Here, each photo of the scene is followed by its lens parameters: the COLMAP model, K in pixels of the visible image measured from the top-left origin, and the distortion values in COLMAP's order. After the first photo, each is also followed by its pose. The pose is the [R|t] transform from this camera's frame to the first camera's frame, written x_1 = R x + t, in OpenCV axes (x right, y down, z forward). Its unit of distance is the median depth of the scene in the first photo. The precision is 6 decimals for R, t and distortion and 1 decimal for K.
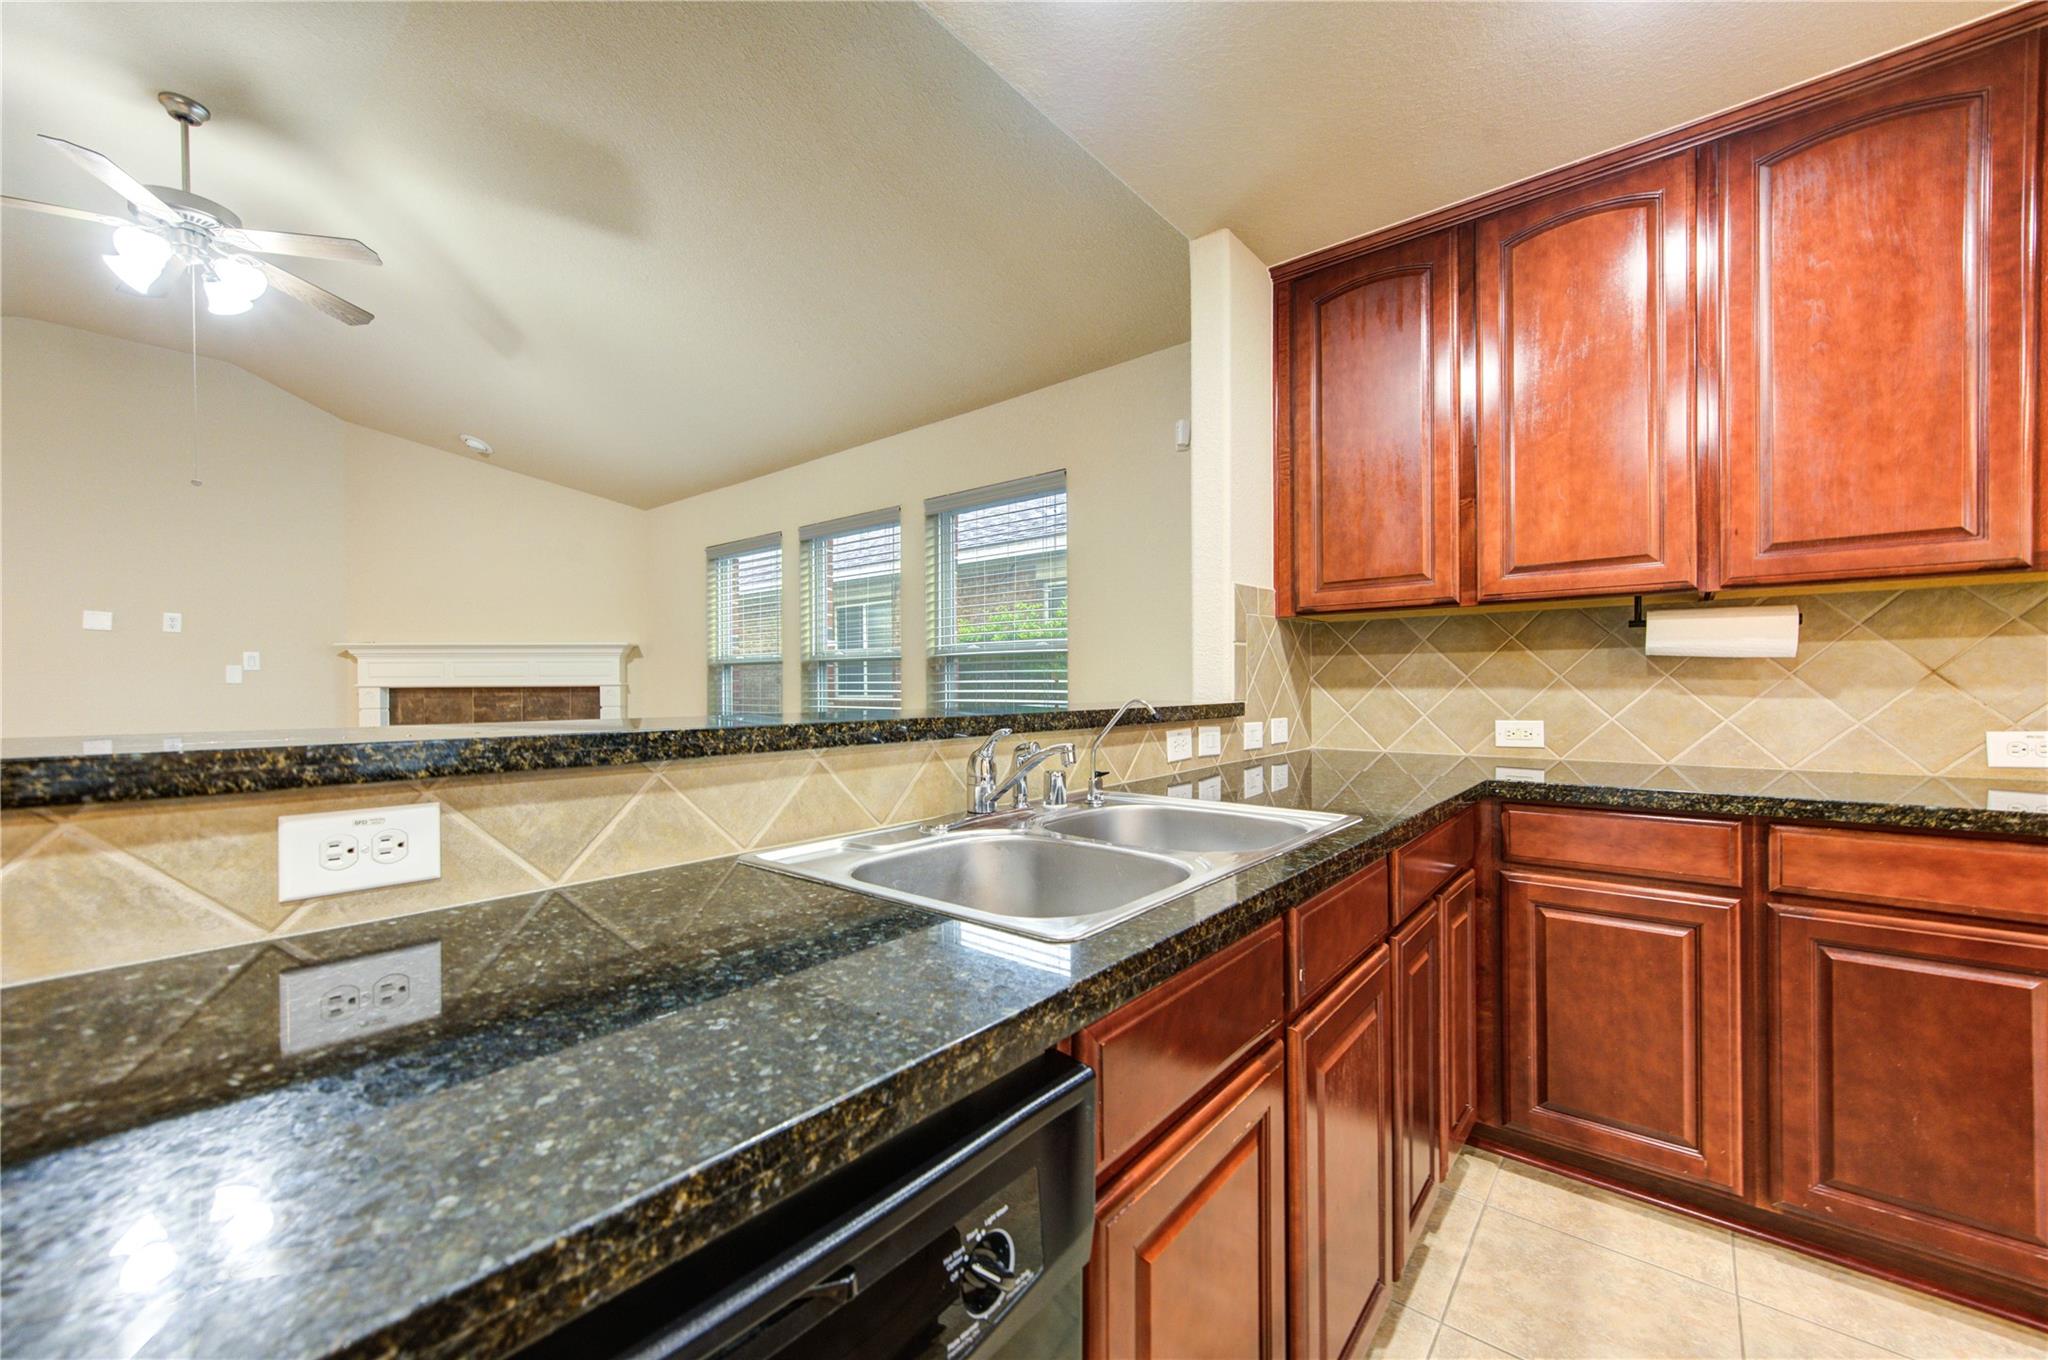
lens RADIAL K [[797.4, 0, 1029.1], [0, 797.4, 689.9], [0, 0, 1]] dist [0.002333, 0.000030]
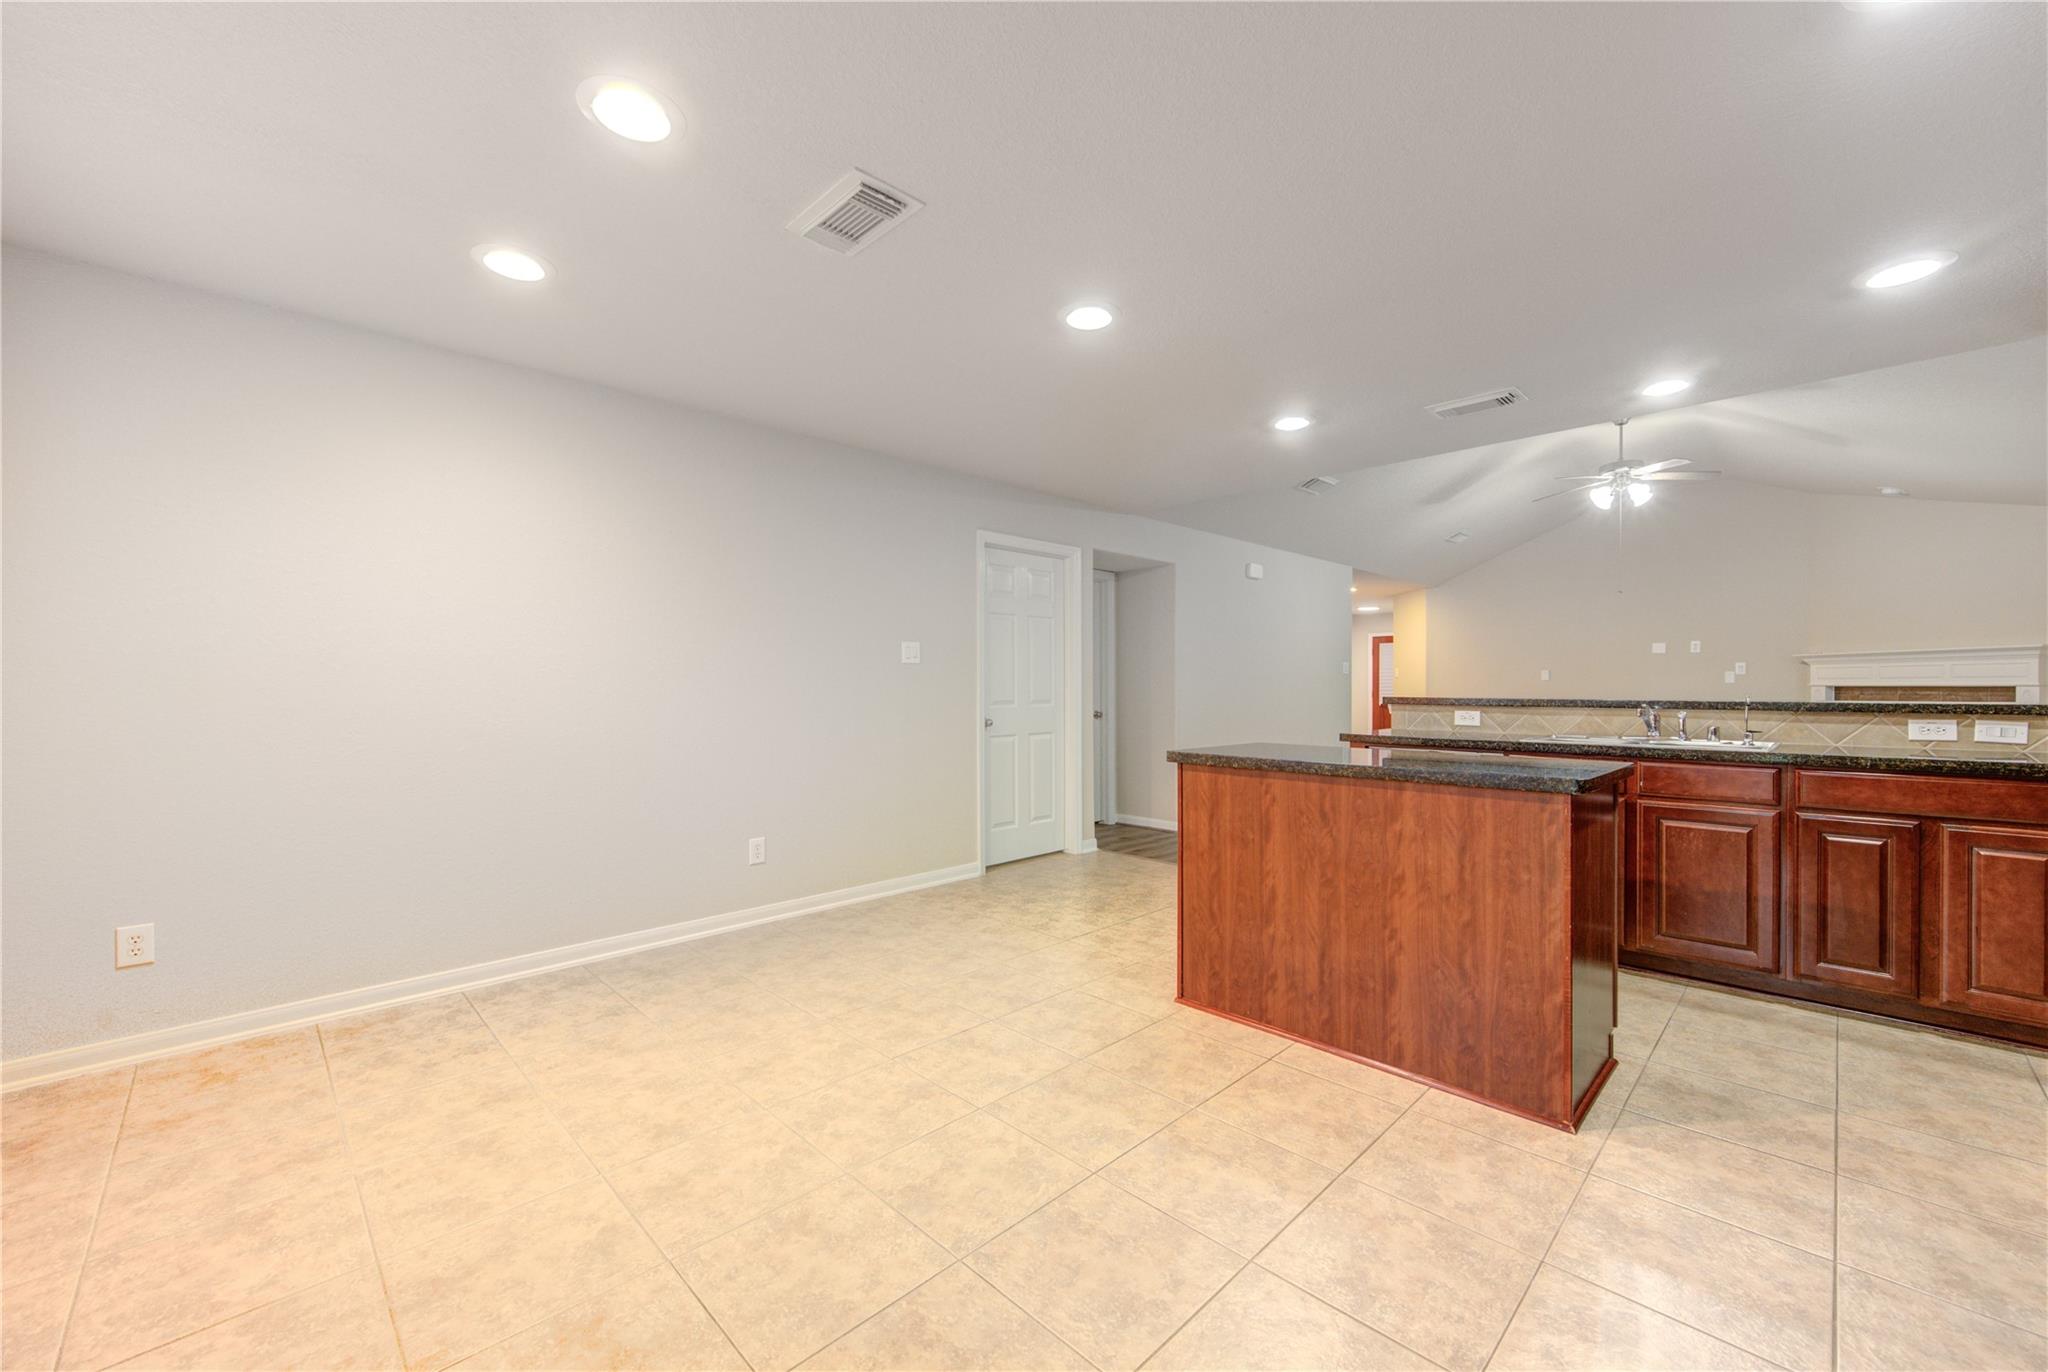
lens RADIAL K [[801.6, 0, 1036.4], [0, 801.6, 693.3], [0, 0, 1]] dist [0.001388, -0.000084]
pose [[-0.098168, 0.015394, -0.995051, 2.044205], [-0.006050, 0.999853, 0.016065, -0.015536], [0.995151, 0.007597, -0.098061, -0.575953]]
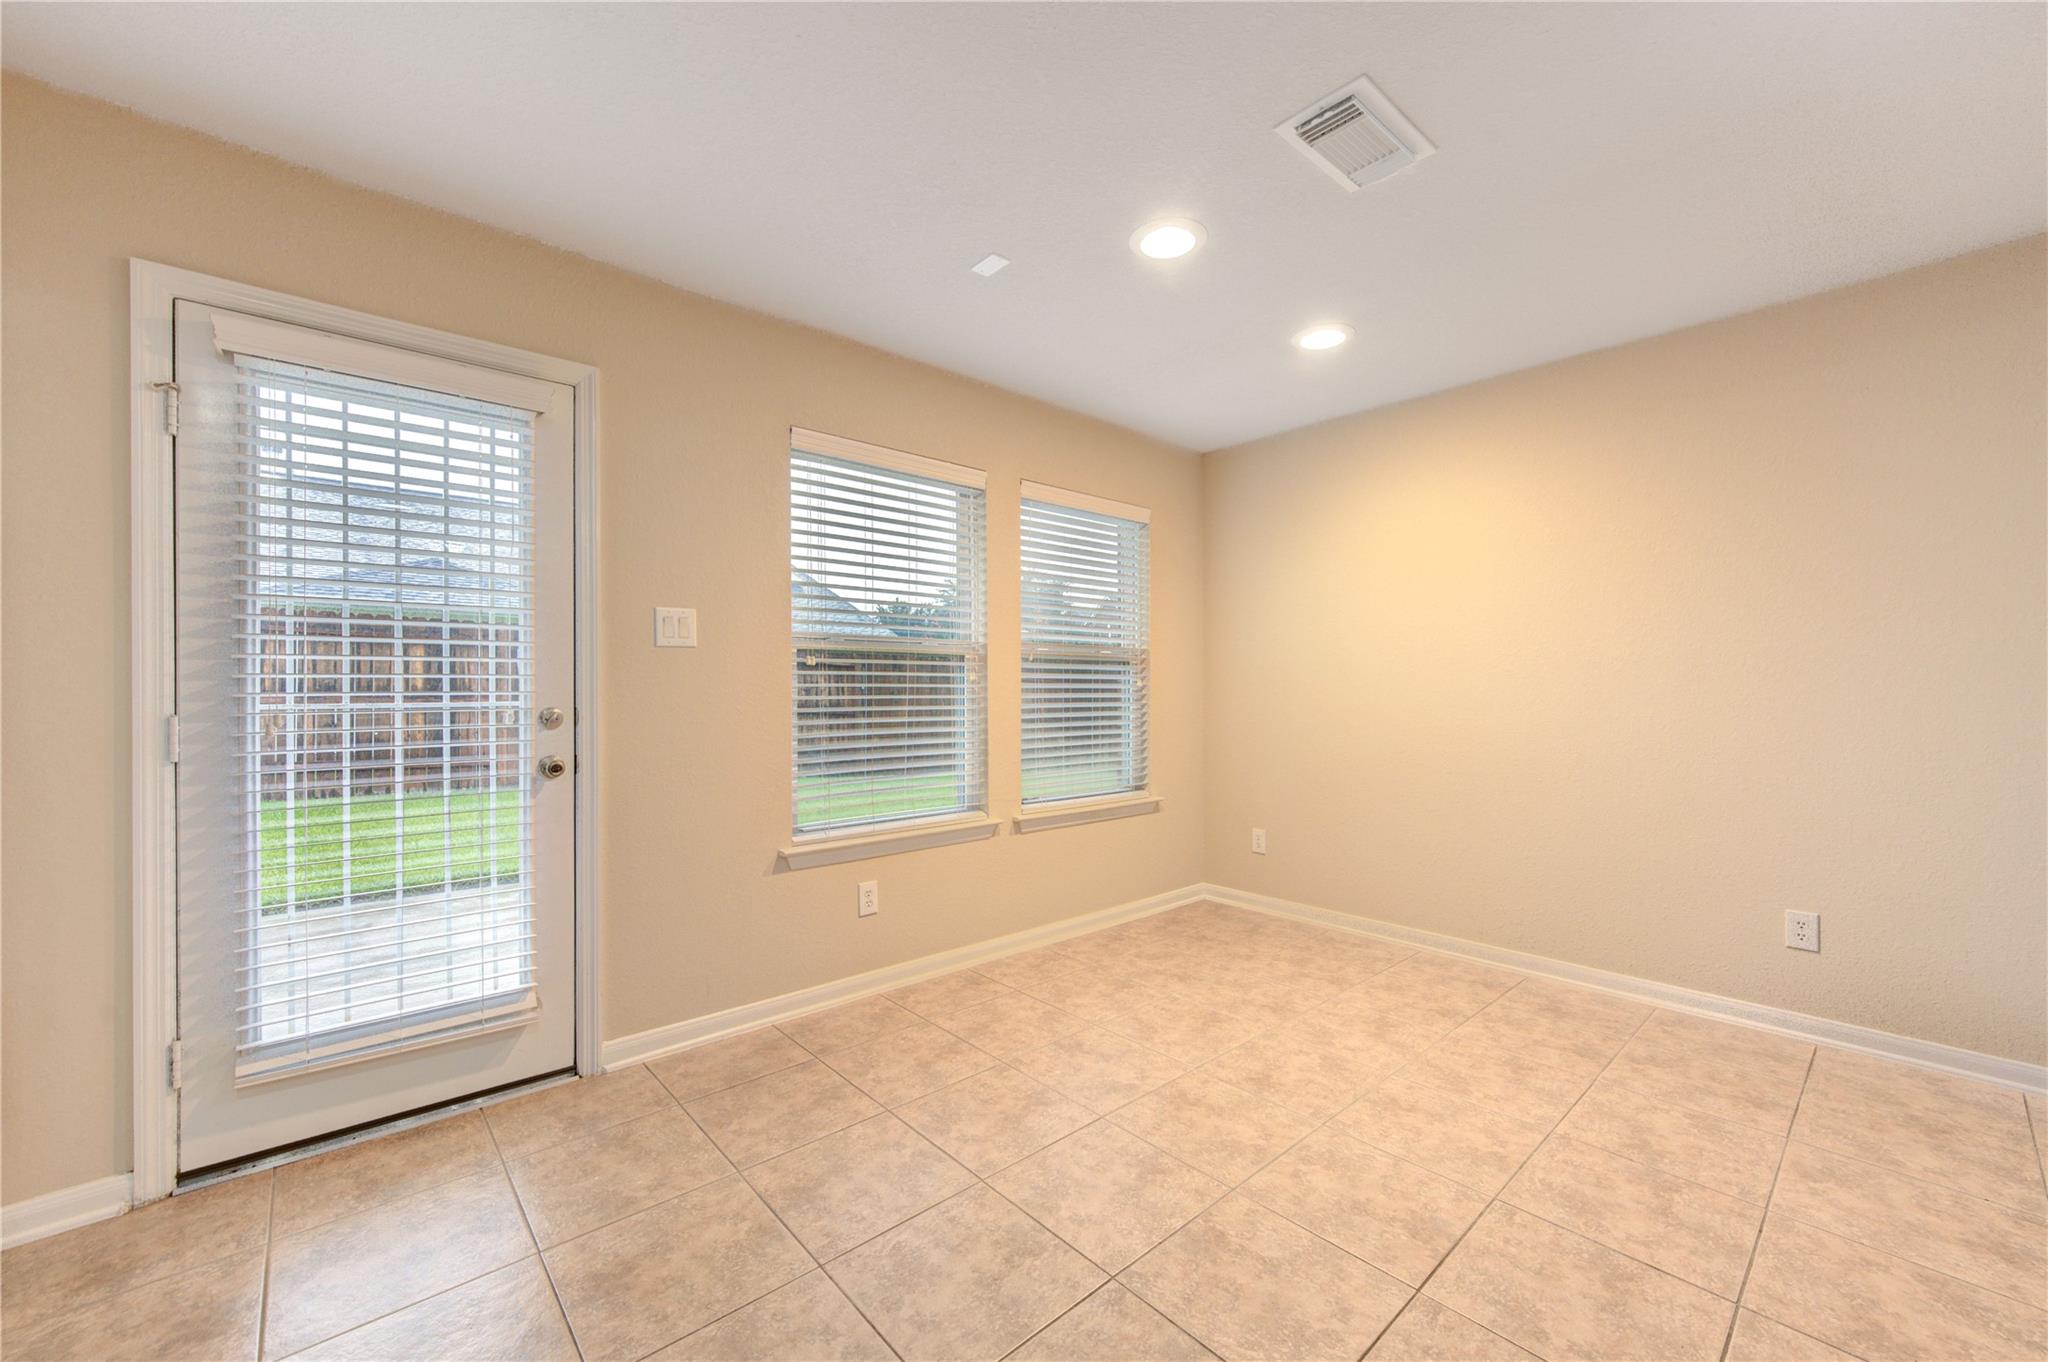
lens RADIAL K [[801.6, 0, 1028.3], [0, 801.6, 688.3], [0, 0, 1]] dist [0.002438, -0.000195]
pose [[-0.988006, 0.009026, 0.154153, 1.141320], [0.010542, 0.999904, 0.009018, -0.017421], [-0.154056, 0.010535, -0.988006, 0.111011]]
